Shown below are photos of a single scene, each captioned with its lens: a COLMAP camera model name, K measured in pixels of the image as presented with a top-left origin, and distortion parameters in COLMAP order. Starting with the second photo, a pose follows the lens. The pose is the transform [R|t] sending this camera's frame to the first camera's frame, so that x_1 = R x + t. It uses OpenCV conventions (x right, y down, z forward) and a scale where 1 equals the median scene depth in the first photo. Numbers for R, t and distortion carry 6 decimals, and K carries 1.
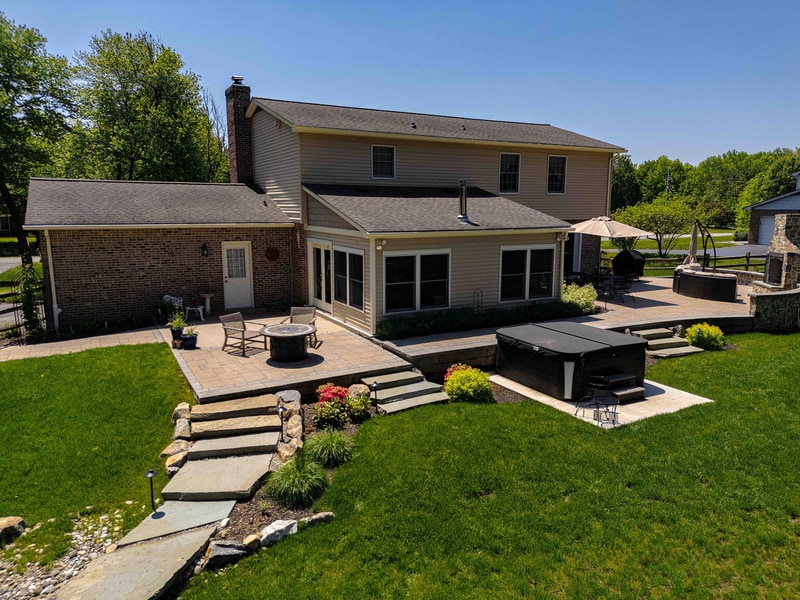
lens RADIAL K [[562.4, 0, 400.0], [0, 562.4, 300.0], [0, 0, 1]] dist [0.017177, 0.000304]
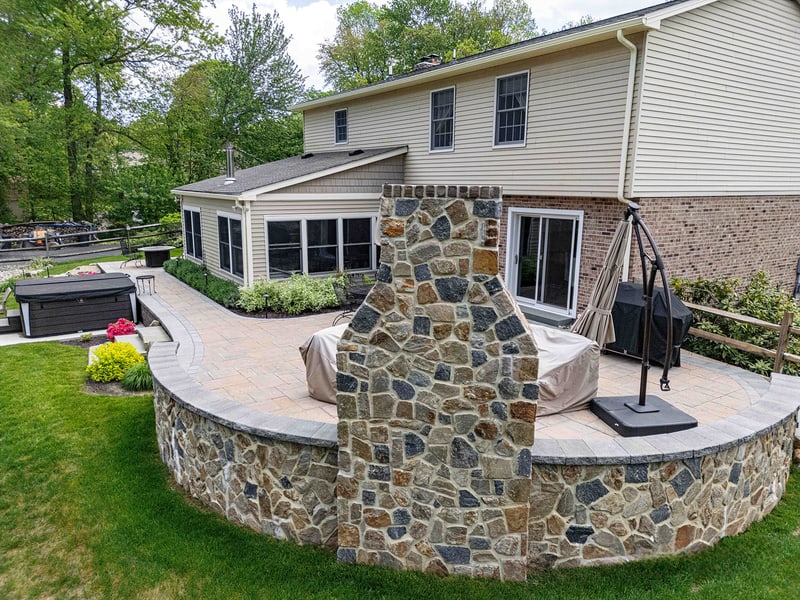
lens RADIAL K [[562.4, 0, 400.0], [0, 562.4, 300.0], [0, 0, 1]] dist [0.017177, 0.000304]
pose [[0.091583, 0.210778, -0.973234, 1.227670], [-0.165497, 0.966971, 0.193848, -0.194145], [0.981949, 0.143315, 0.123441, 1.247399]]
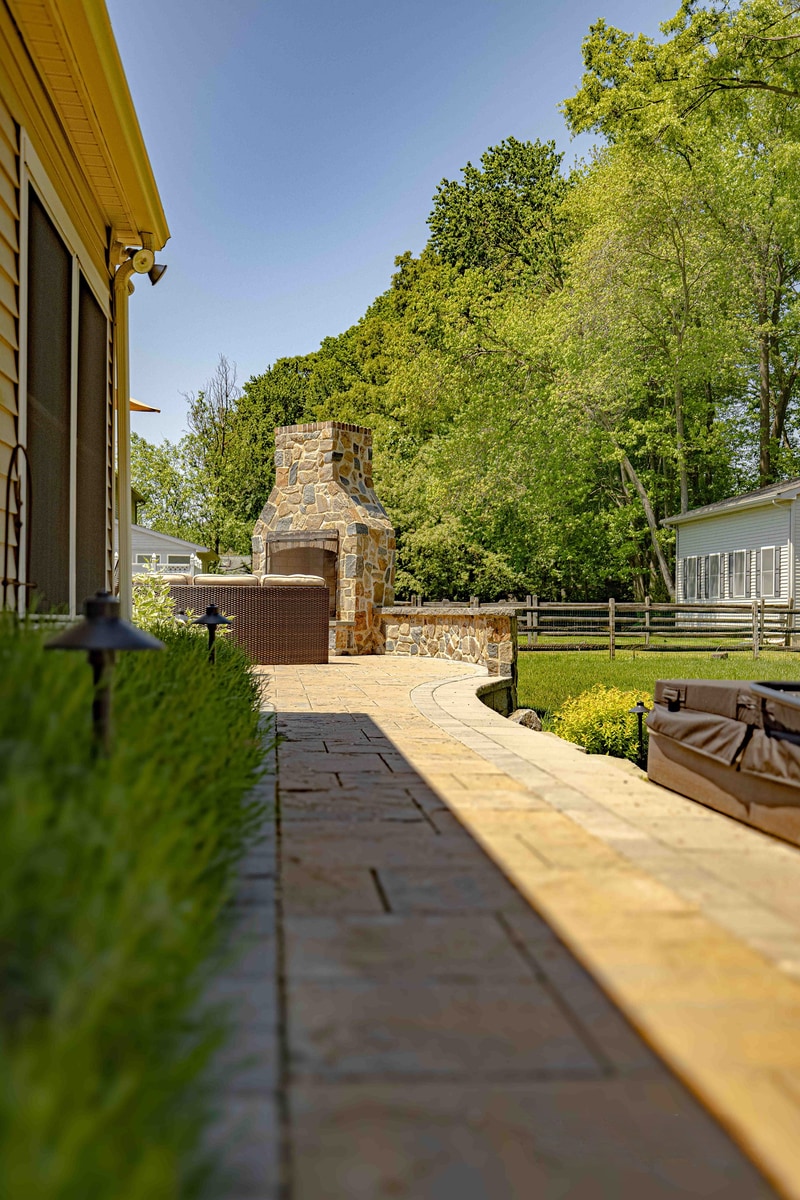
lens RADIAL K [[1235.7, 0, 400.0], [0, 1235.7, 600.0], [0, 0, 1]] dist [0.009658, 0.001158]
pose [[0.392552, 0.015051, 0.919607, -0.022726], [0.134142, 0.988237, -0.073435, 0.030904], [-0.909895, 0.152185, 0.385915, 0.865515]]
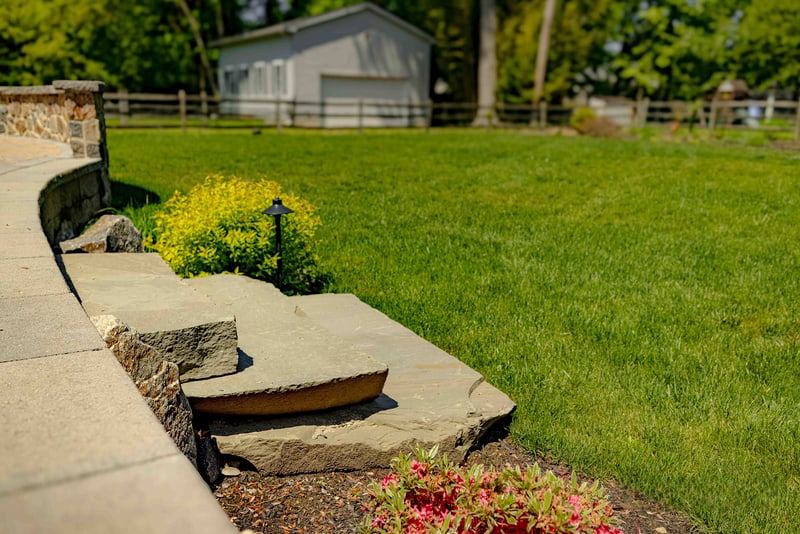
lens RADIAL K [[661.4, 0, 388.2], [0, 661.4, 269.6], [0, 0, 1]] dist [0.010871, 0.001538]
pose [[-0.071279, -0.229867, 0.970608, 0.299148], [0.136293, 0.961712, 0.237769, 0.024607], [-0.988101, 0.149235, -0.037221, 0.961474]]
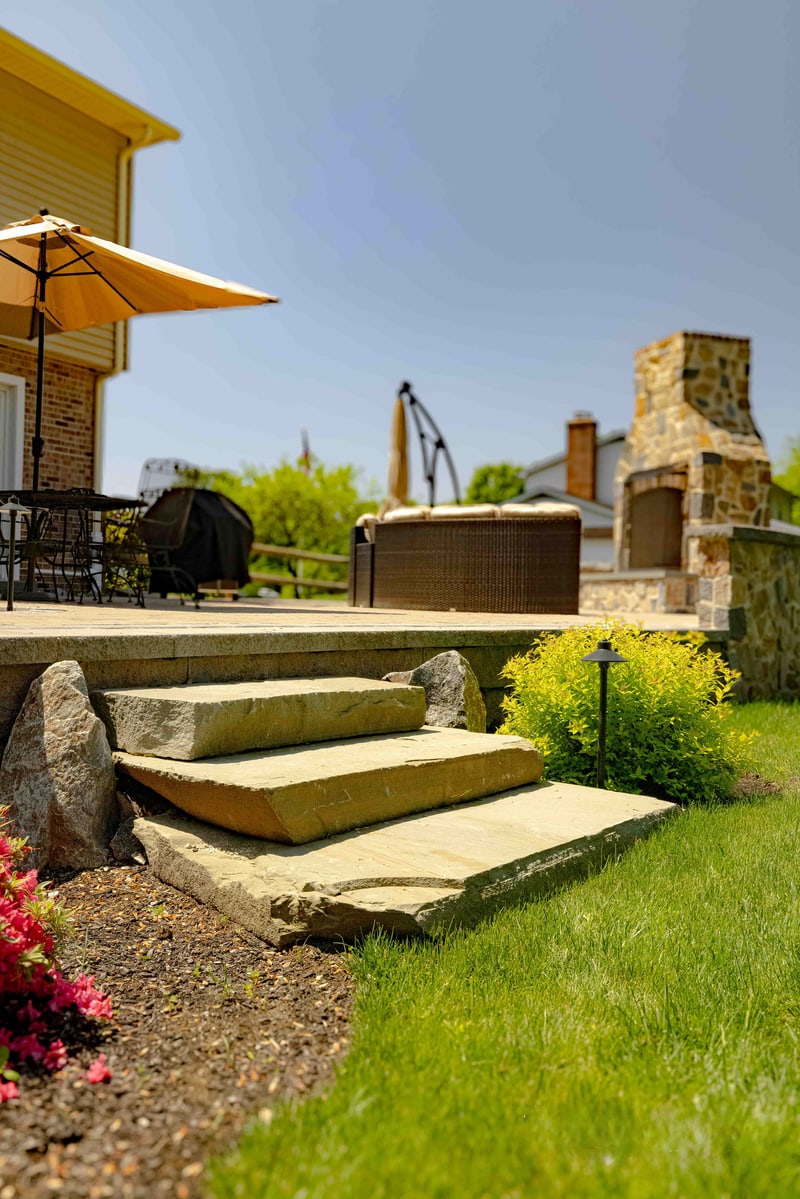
lens RADIAL K [[1055.9, 0, 400.0], [0, 1055.9, 599.5], [0, 0, 1]] dist [0.001401, -0.000281]
pose [[0.861534, 0.024884, 0.507089, 0.359630], [0.052929, 0.988953, -0.138455, 0.070867], [-0.504933, 0.146123, 0.850700, 0.804100]]
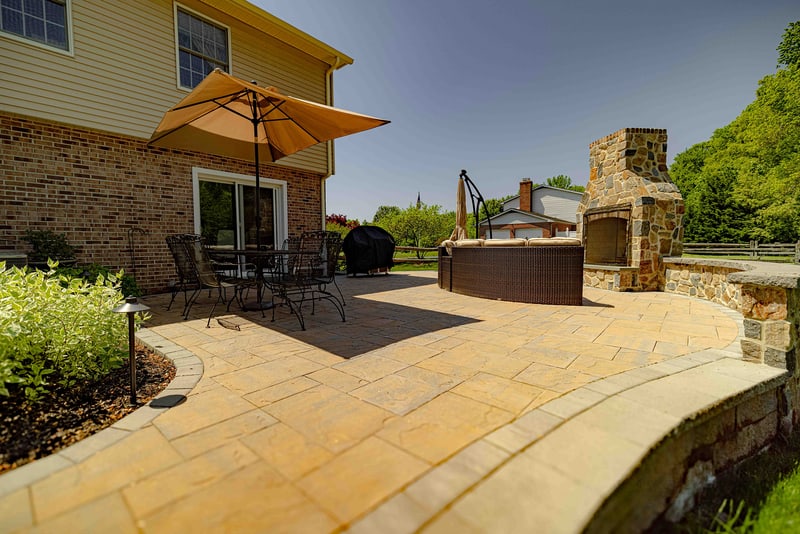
lens RADIAL K [[349.1, 0, 391.5], [0, 349.1, 266.5], [0, 0, 1]] dist [0.004317, -0.000031]
pose [[0.939349, -0.023875, 0.342131, 0.471336], [0.059701, 0.993726, -0.094570, -0.009797], [-0.337727, 0.109260, 0.934881, 1.007315]]
